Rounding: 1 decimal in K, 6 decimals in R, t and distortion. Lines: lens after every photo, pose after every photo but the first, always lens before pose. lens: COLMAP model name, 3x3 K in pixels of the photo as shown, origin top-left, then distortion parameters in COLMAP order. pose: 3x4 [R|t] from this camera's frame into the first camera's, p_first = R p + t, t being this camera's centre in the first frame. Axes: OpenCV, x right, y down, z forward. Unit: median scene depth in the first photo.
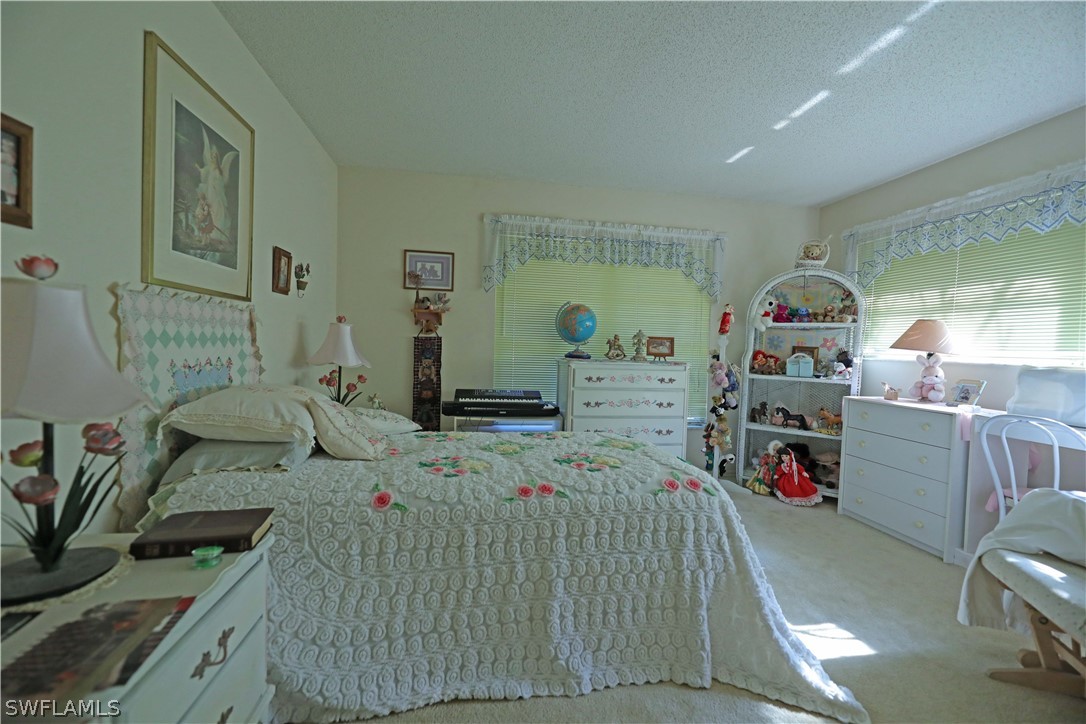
lens RADIAL K [[437.8, 0, 542.3], [0, 437.8, 360.2], [0, 0, 1]] dist [0.002299, -0.001365]
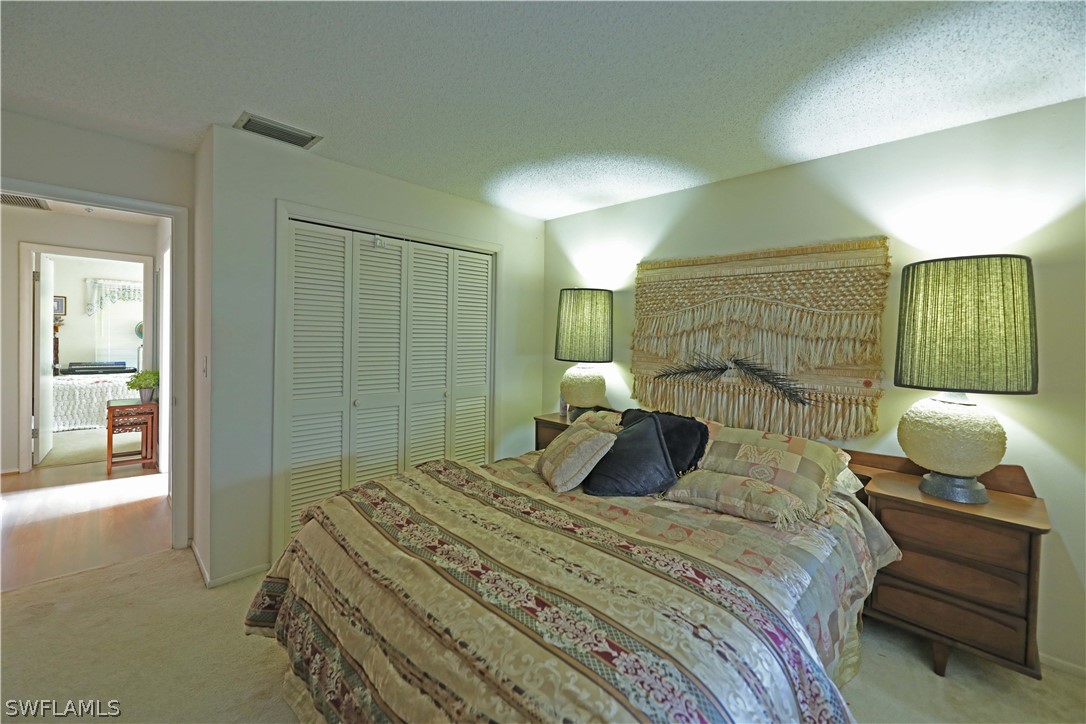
lens RADIAL K [[437.8, 0, 547.9], [0, 437.8, 354.2], [0, 0, 1]] dist [0.002299, -0.001365]
pose [[0.801426, -0.018187, 0.597817, 0.377654], [0.006855, 0.999751, 0.021225, -0.000681], [-0.598054, -0.012912, 0.801352, -2.013061]]
